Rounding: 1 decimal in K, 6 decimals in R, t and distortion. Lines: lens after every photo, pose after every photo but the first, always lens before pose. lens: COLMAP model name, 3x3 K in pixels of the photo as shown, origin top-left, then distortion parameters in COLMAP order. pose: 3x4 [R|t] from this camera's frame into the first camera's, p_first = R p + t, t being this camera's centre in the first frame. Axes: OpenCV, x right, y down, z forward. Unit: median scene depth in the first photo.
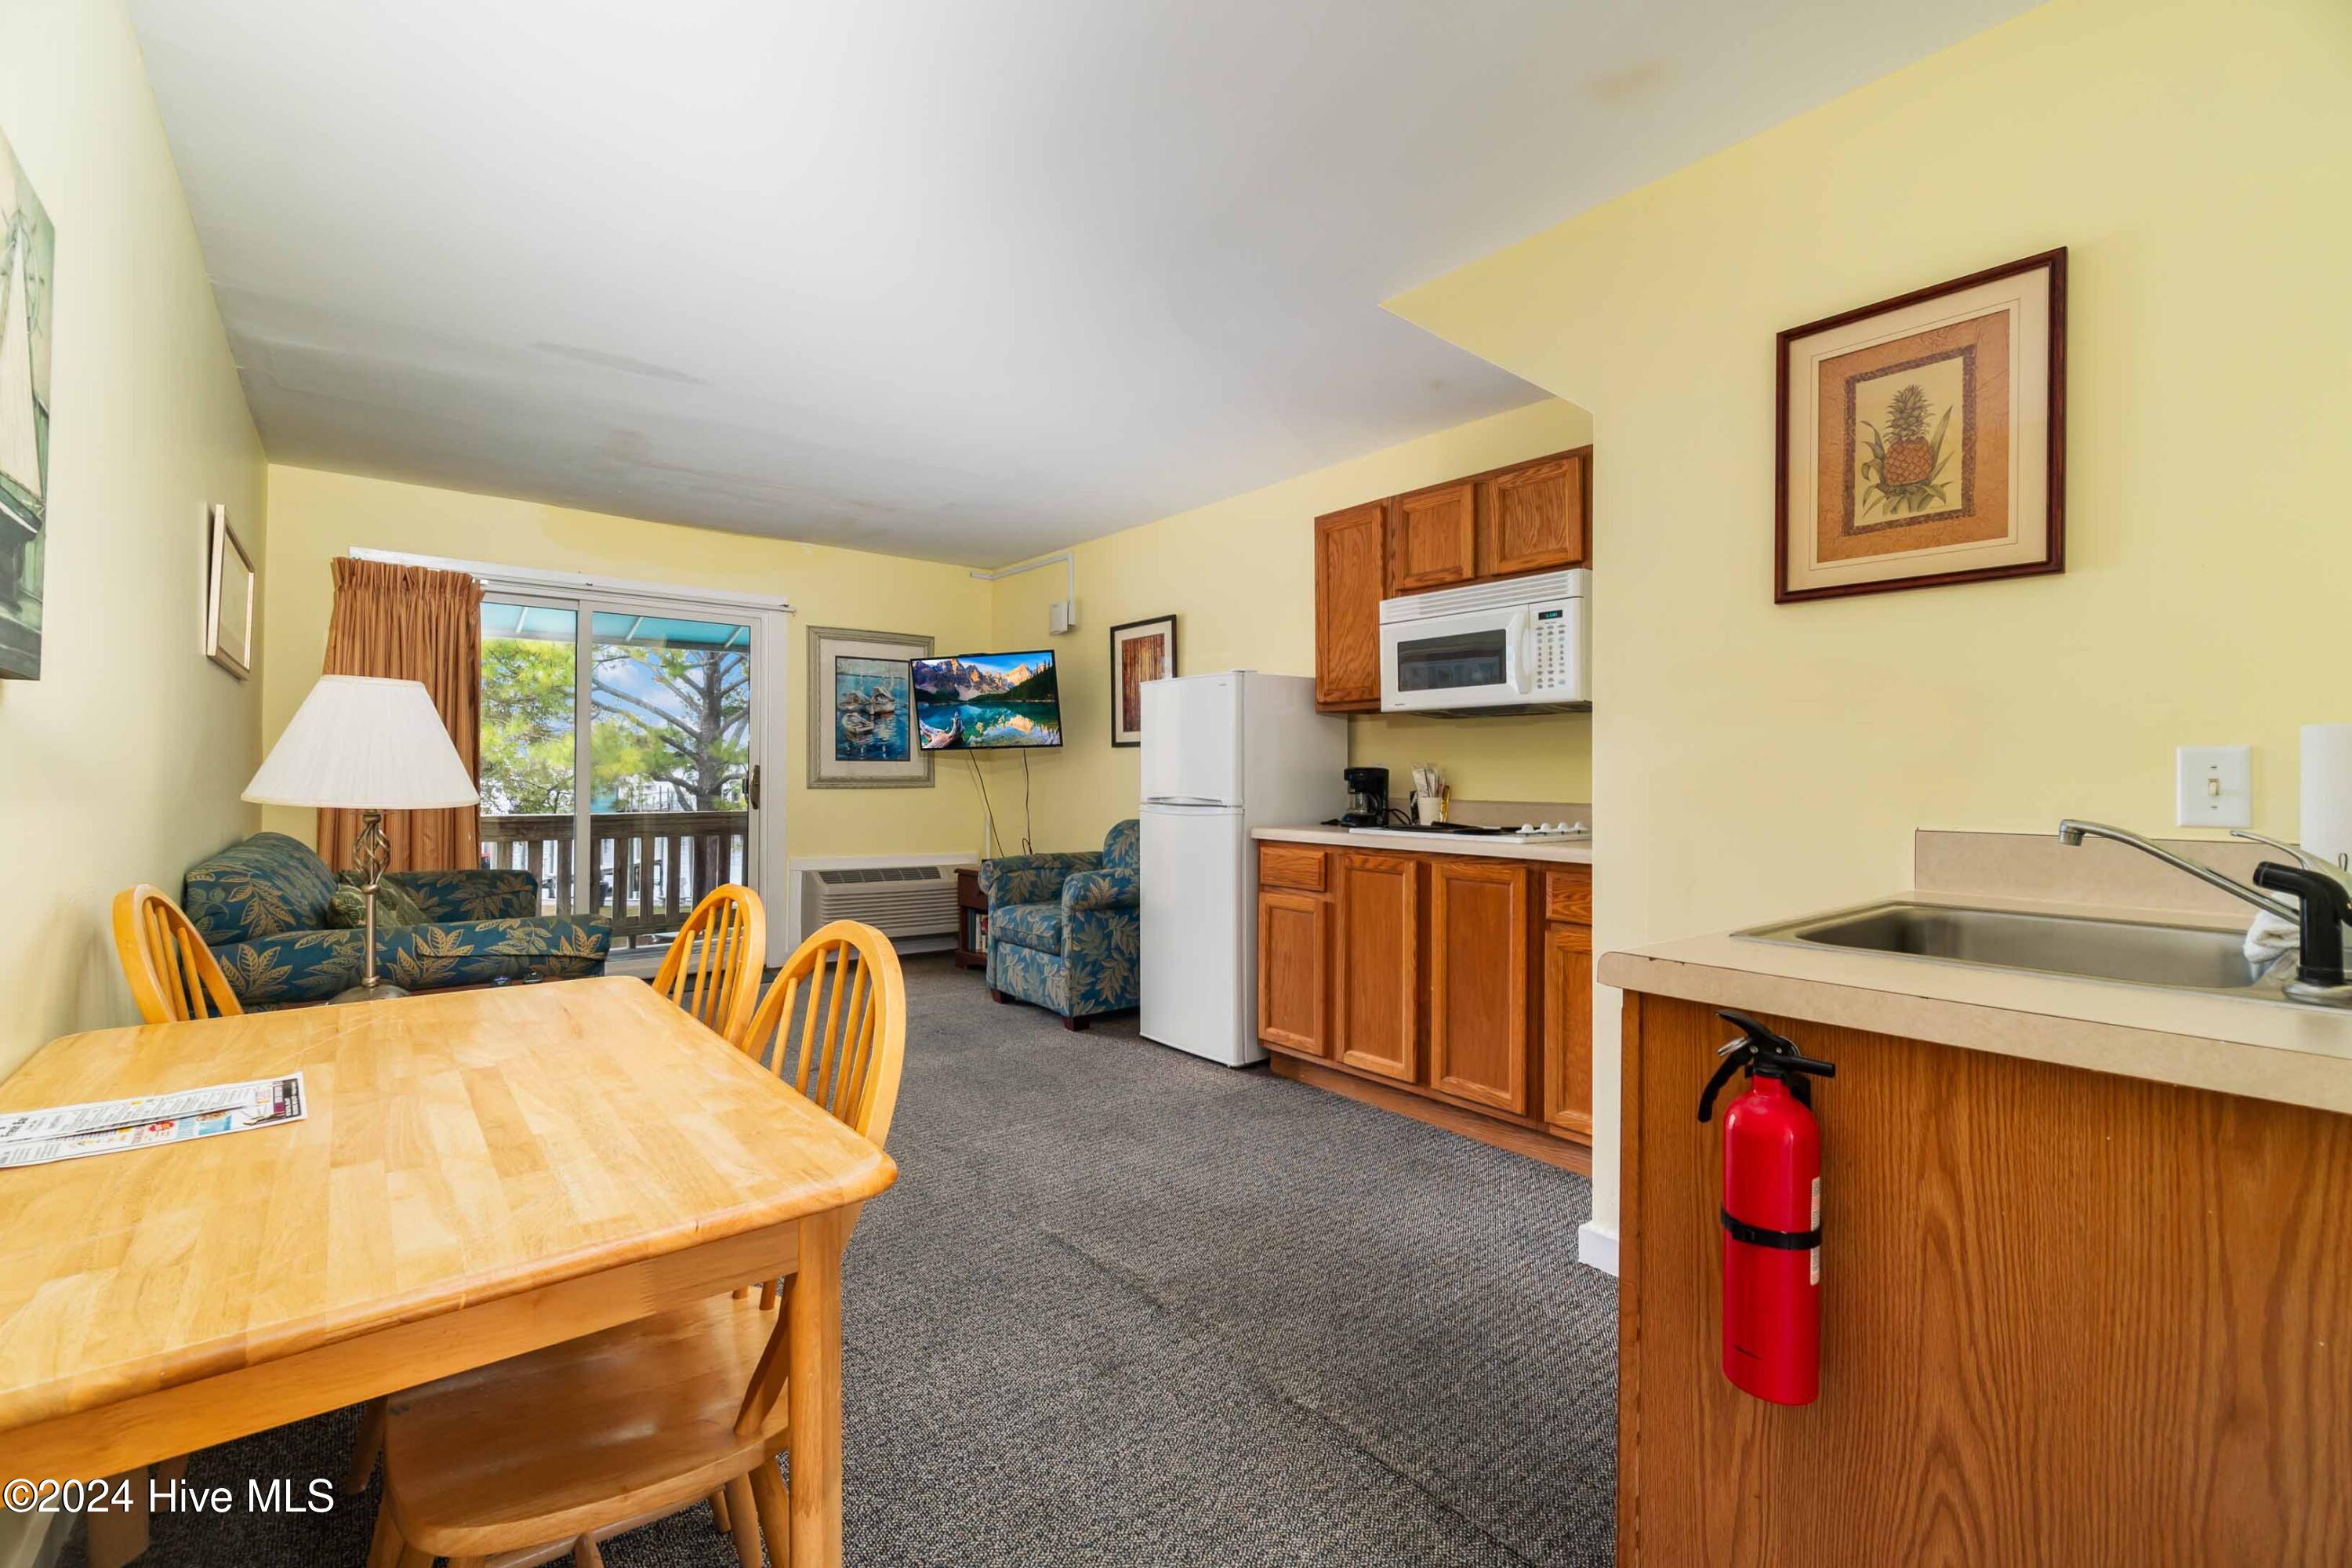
lens RADIAL K [[1007.6, 0, 1168.9], [0, 1007.6, 767.3], [0, 0, 1]] dist [-0.000438, -0.000023]
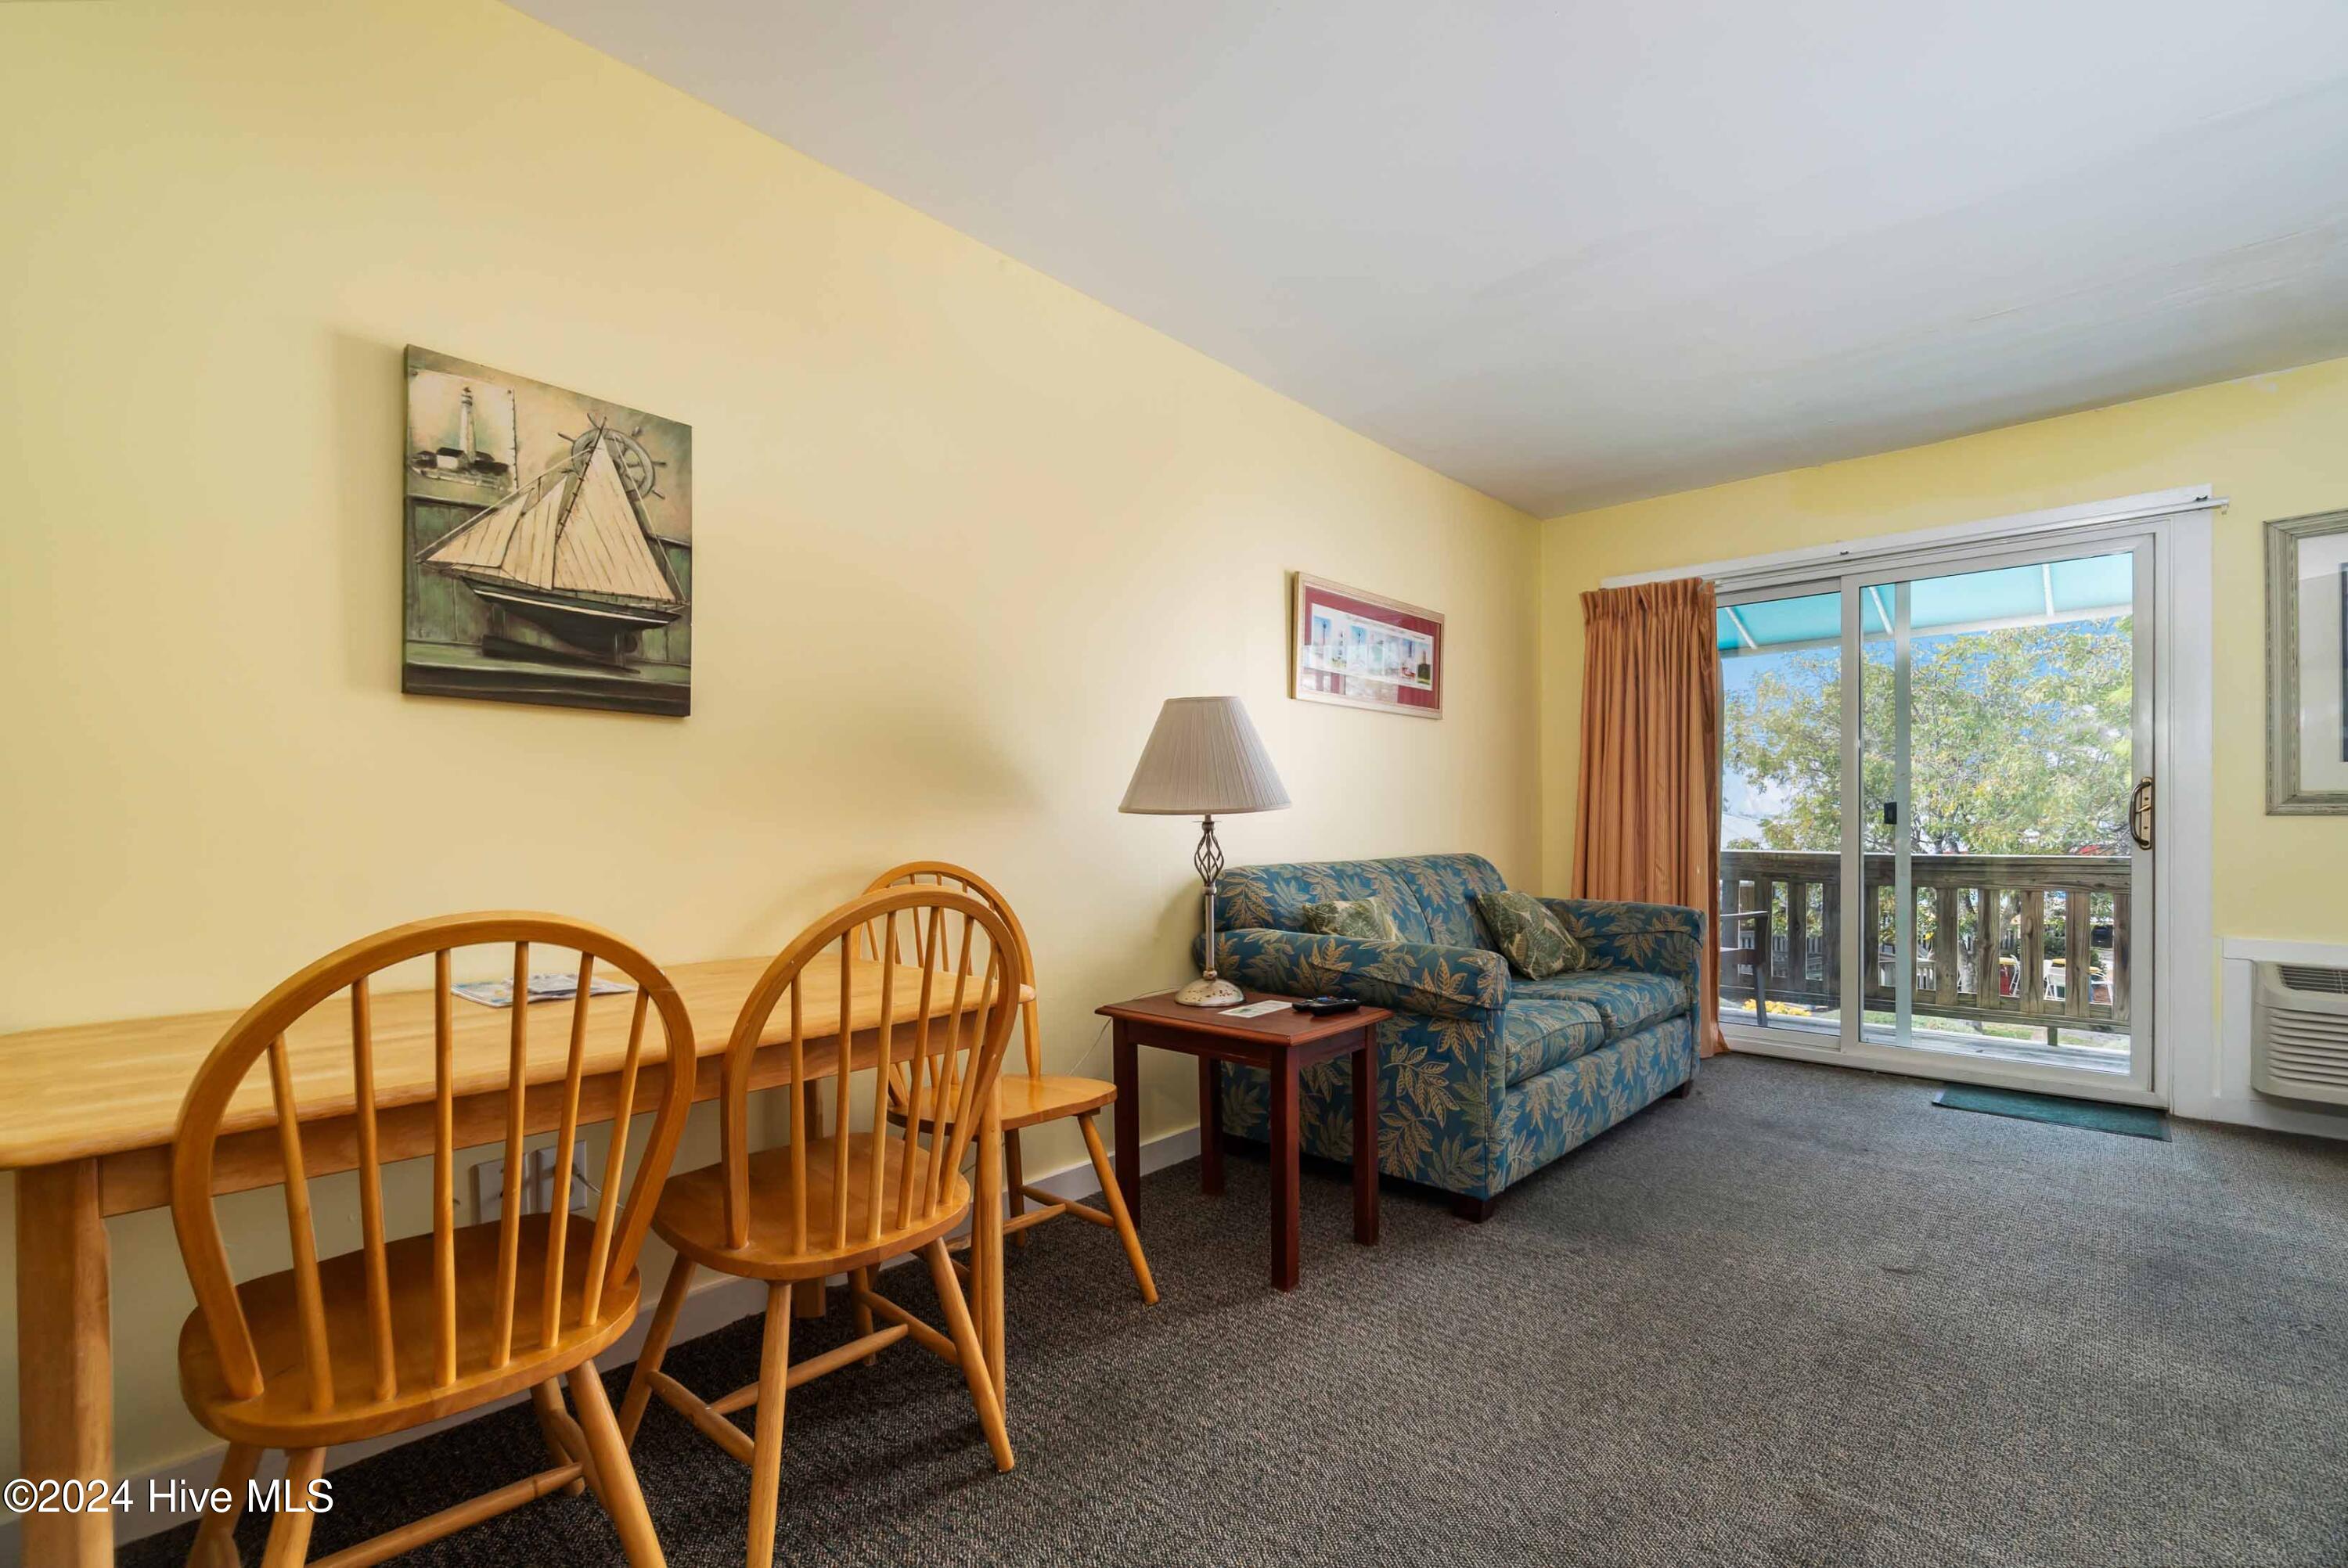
lens RADIAL K [[1041.8, 0, 1154.4], [0, 1041.8, 837.5], [0, 0, 1]] dist [-0.000163, 0.000175]
pose [[0.144174, 0.004261, -0.989543, 0.186833], [0.014164, 0.999879, 0.006369, 0.032467], [0.989451, -0.014935, 0.144096, 0.461479]]
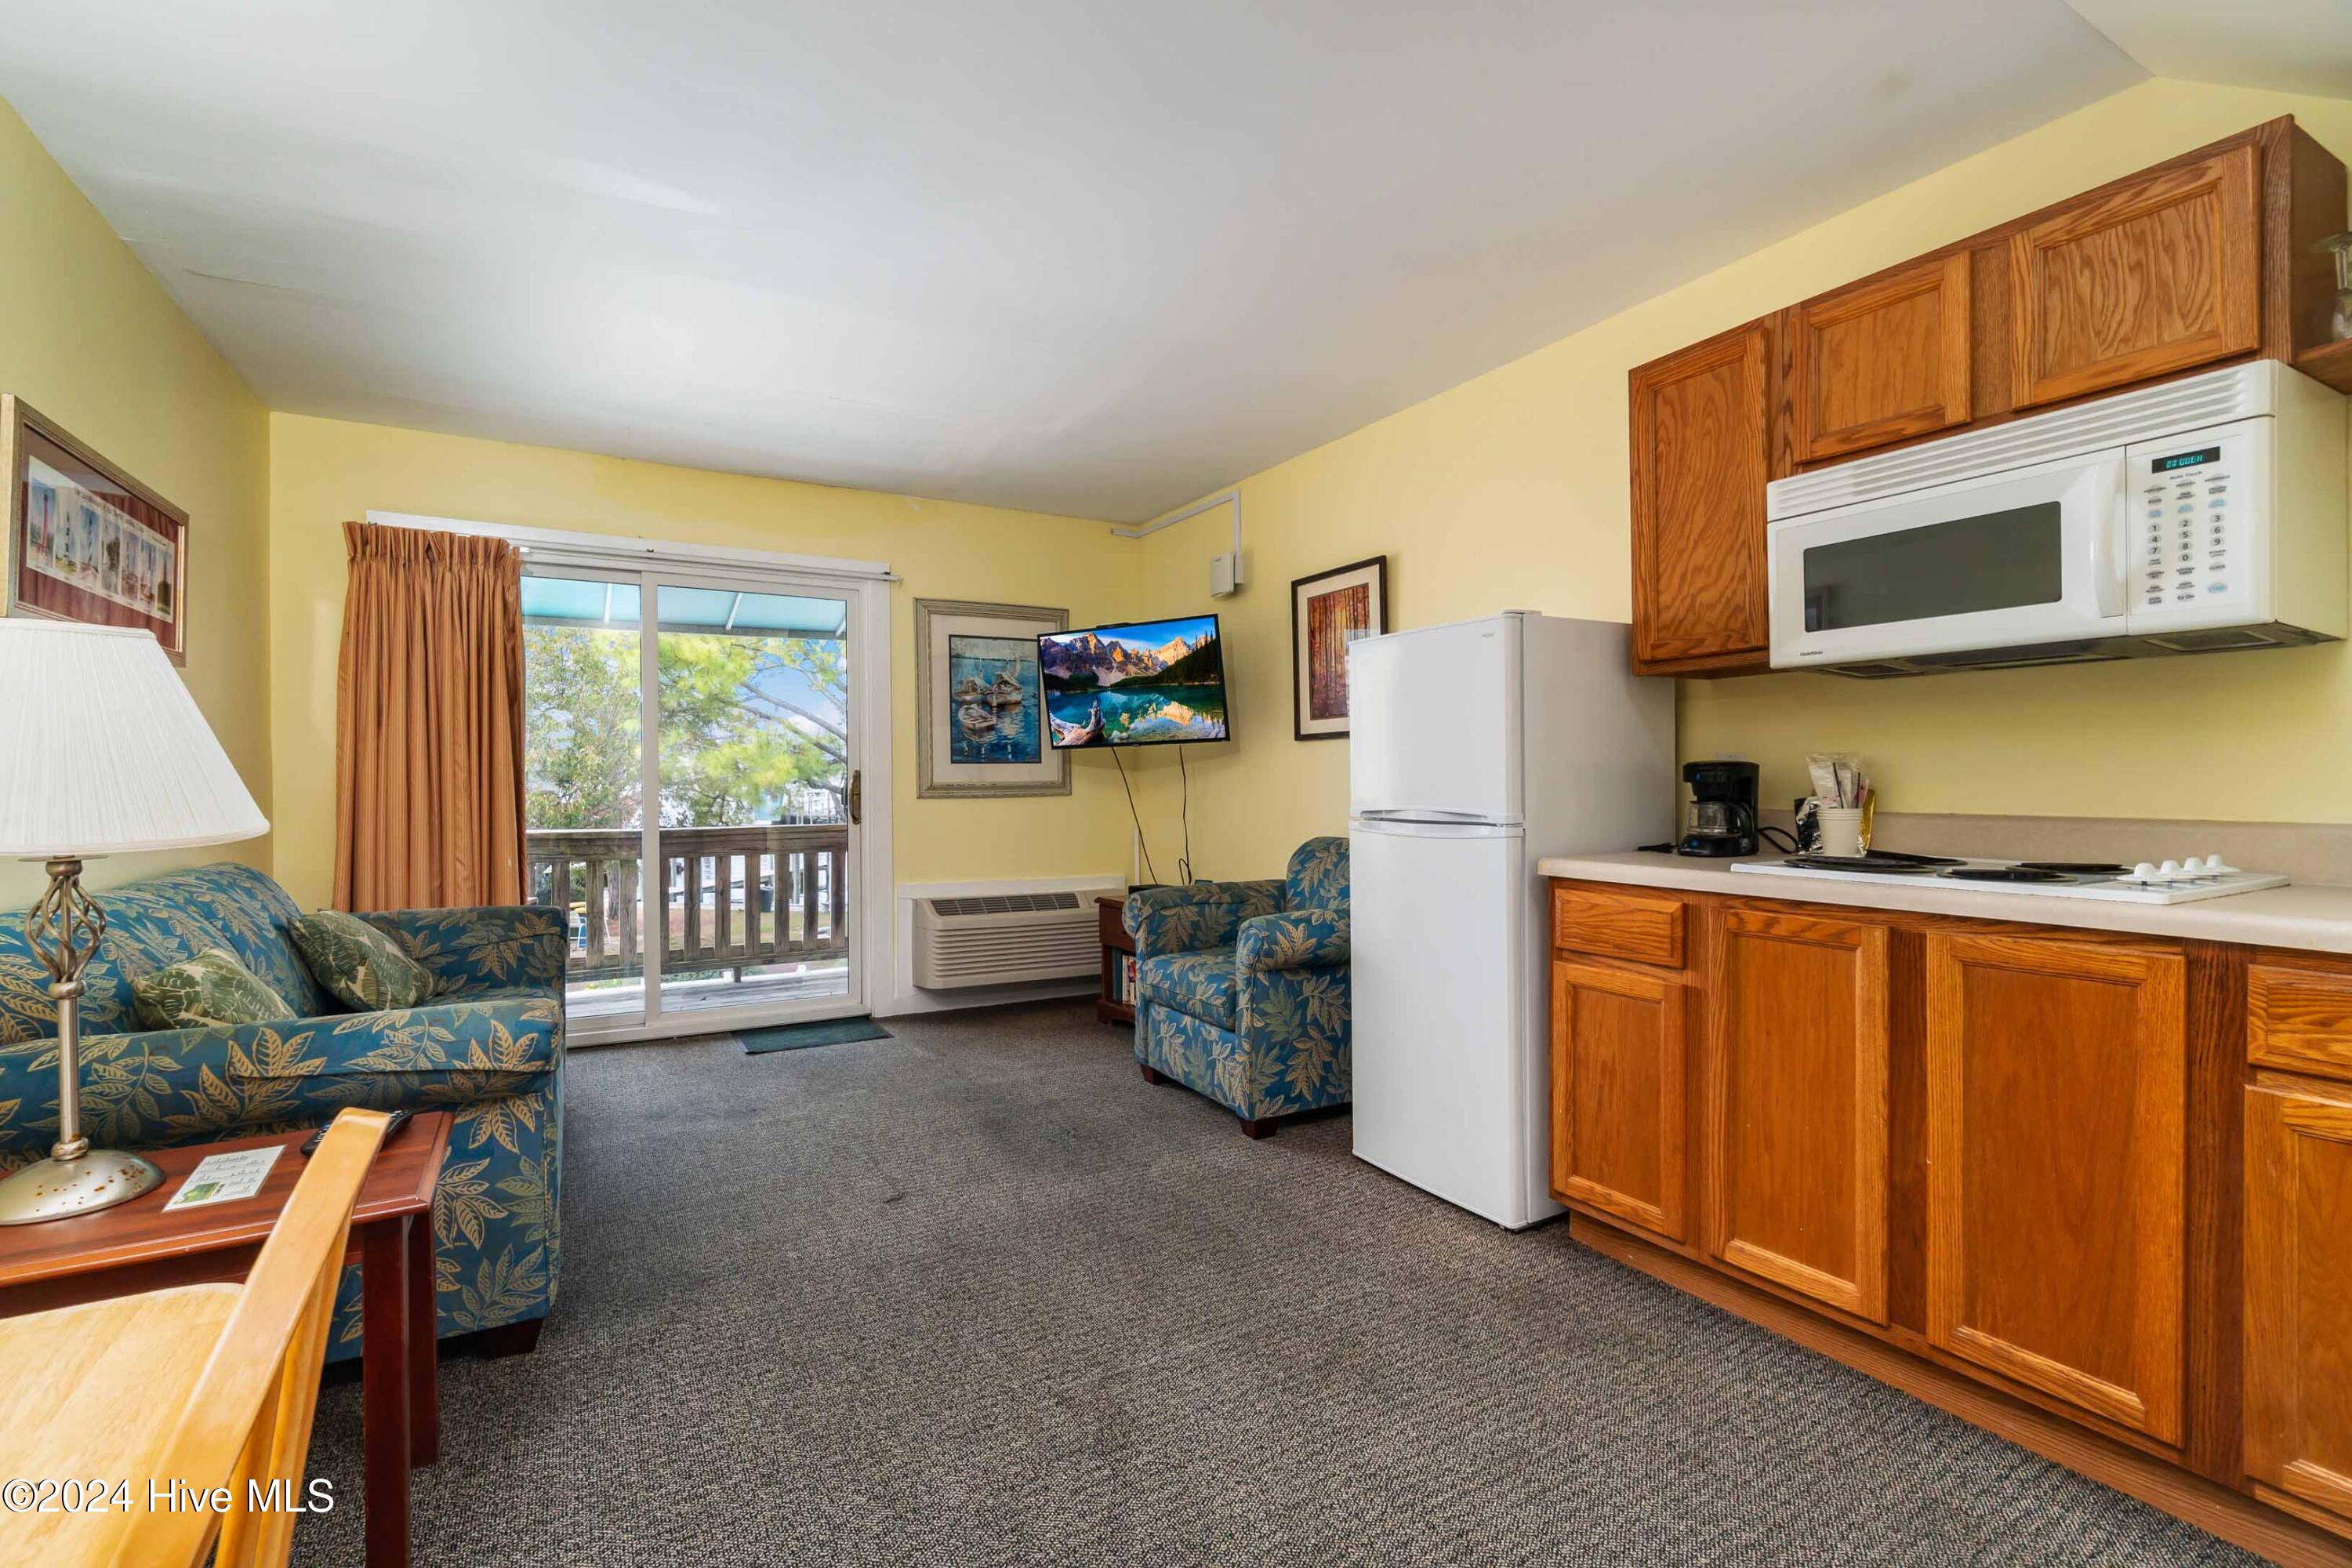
lens RADIAL K [[1031.1, 0, 1164.2], [0, 1031.1, 787.7], [0, 0, 1]] dist [-0.002153, -0.000126]
pose [[0.987851, -0.009320, -0.155127, -0.047508], [0.012042, 0.999789, 0.016617, 0.001881], [0.154939, -0.018284, 0.987755, 0.307939]]
